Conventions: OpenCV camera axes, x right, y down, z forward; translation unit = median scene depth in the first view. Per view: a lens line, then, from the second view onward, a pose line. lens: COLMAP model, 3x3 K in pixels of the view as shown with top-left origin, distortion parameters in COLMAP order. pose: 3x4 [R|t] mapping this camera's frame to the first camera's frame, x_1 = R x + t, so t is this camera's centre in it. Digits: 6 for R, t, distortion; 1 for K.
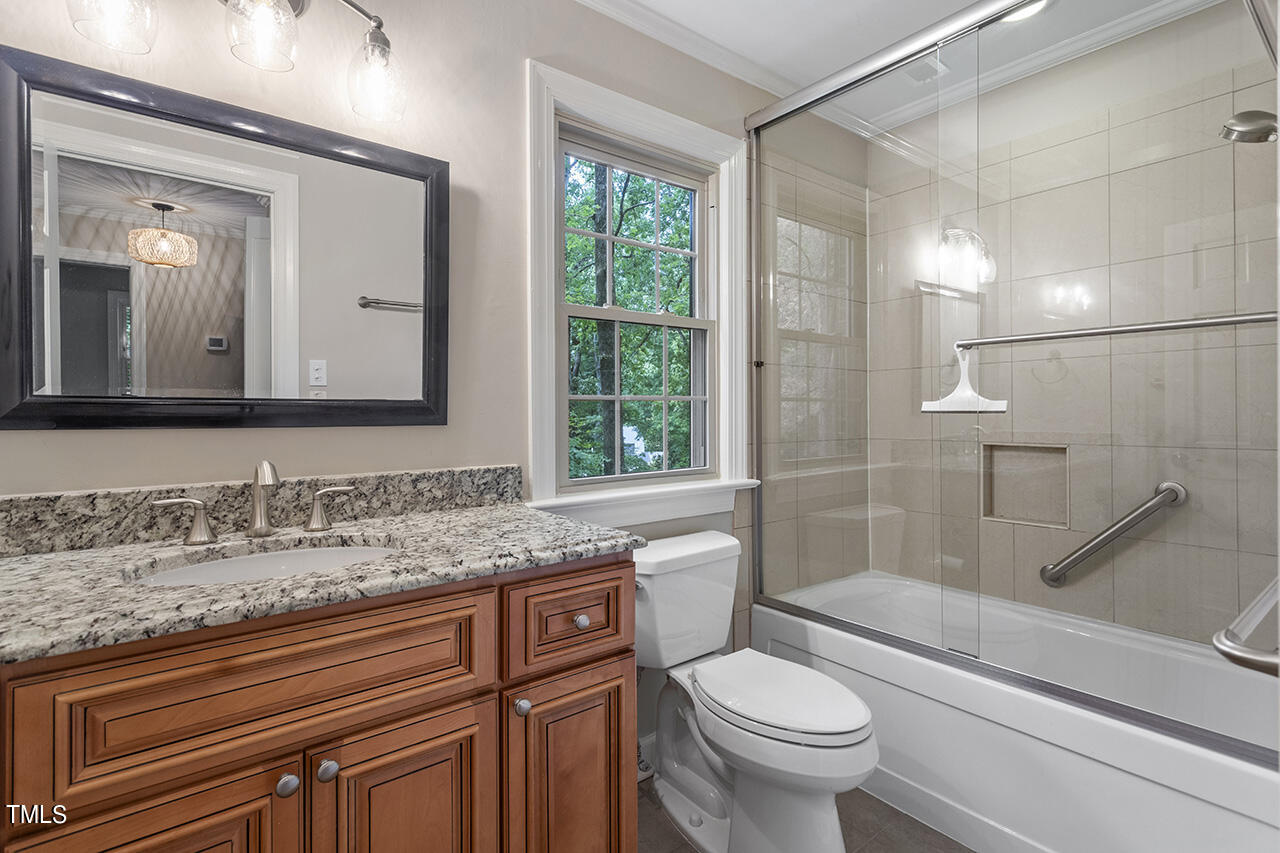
lens RADIAL K [[614.8, 0, 638.3], [0, 614.8, 422.8], [0, 0, 1]] dist [0.006256, 0.000421]
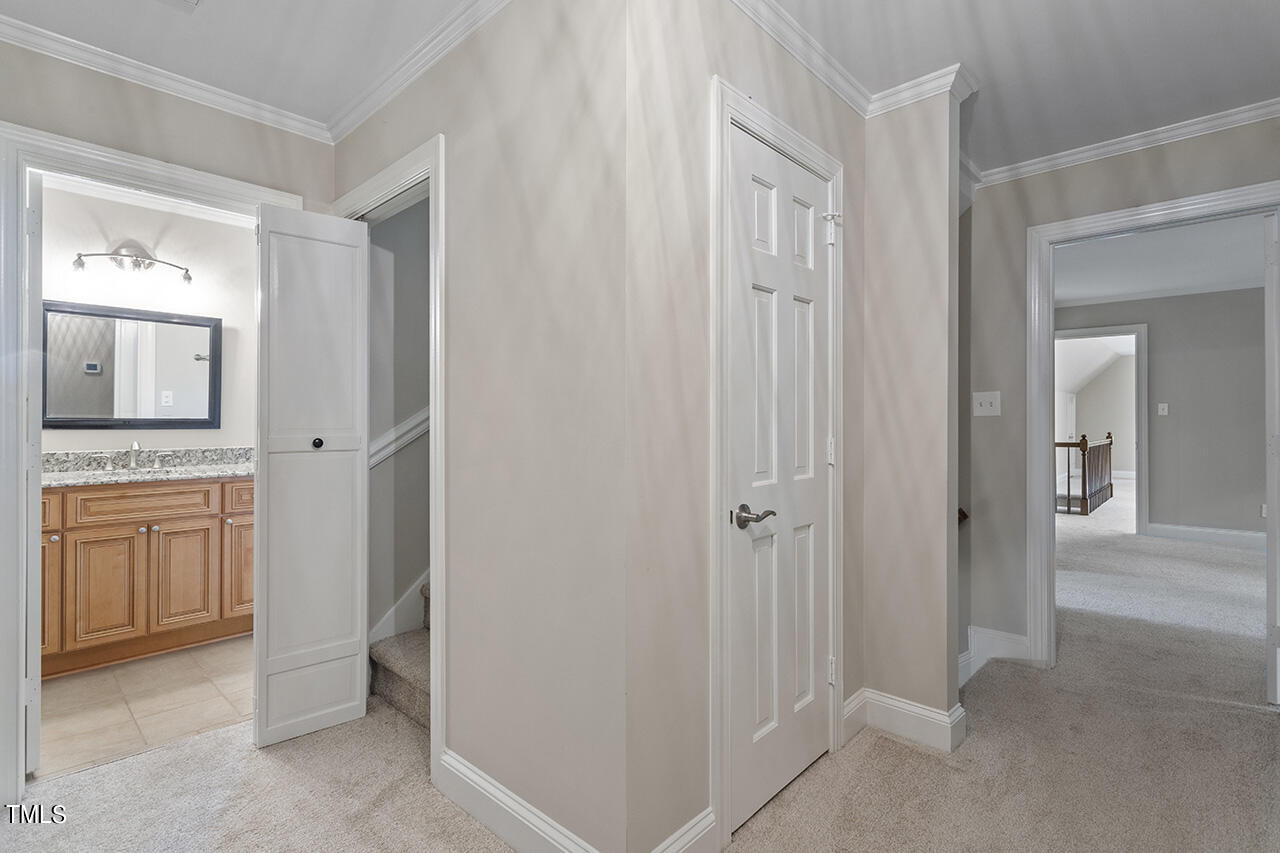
lens RADIAL K [[614.8, 0, 639.5], [0, 614.8, 424.8], [0, 0, 1]] dist [0.006256, 0.000421]
pose [[0.989159, 0.006366, 0.146712, 1.216517], [-0.005612, 0.999969, -0.005554, -0.010621], [-0.146743, 0.004671, 0.989164, -2.058188]]
